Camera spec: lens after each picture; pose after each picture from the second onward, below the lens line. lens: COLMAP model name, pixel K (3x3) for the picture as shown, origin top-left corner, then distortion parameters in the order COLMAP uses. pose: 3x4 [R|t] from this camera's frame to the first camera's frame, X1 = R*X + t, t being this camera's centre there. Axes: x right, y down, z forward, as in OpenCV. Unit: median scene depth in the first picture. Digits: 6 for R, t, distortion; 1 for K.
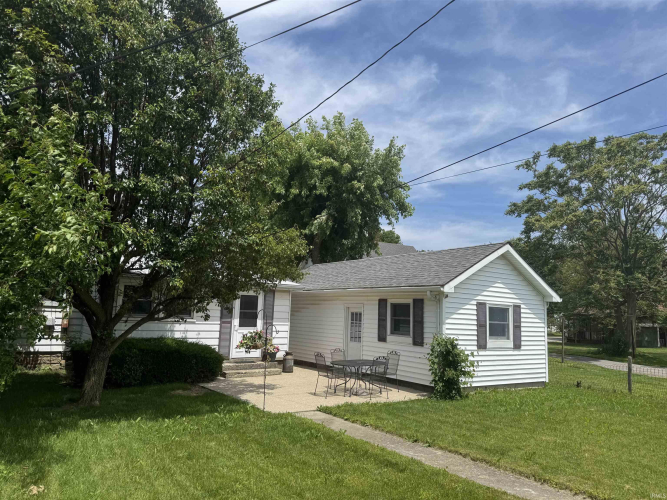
lens RADIAL K [[472.8, 0, 333.5], [0, 472.8, 250.0], [0, 0, 1]] dist [0.085311, -0.105600]
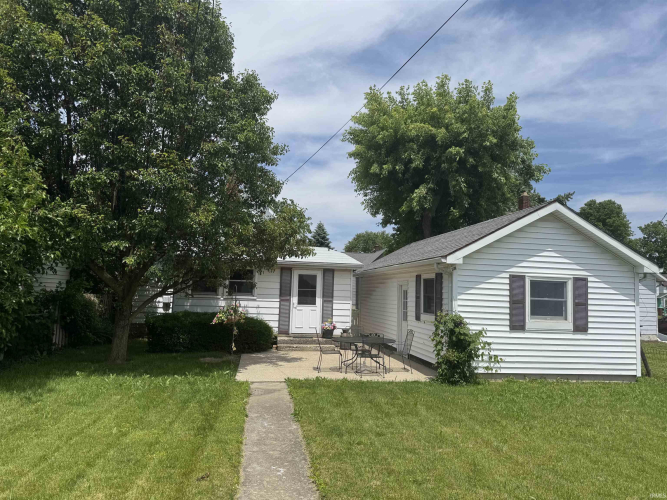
lens RADIAL K [[474.4, 0, 333.6], [0, 474.4, 258.6], [0, 0, 1]] dist [0.007397, 0.003801]
pose [[0.901321, -0.036641, -0.431599, 0.356127], [0.058111, 0.997637, 0.036660, 0.030417], [0.429235, -0.058123, 0.901320, 0.110470]]
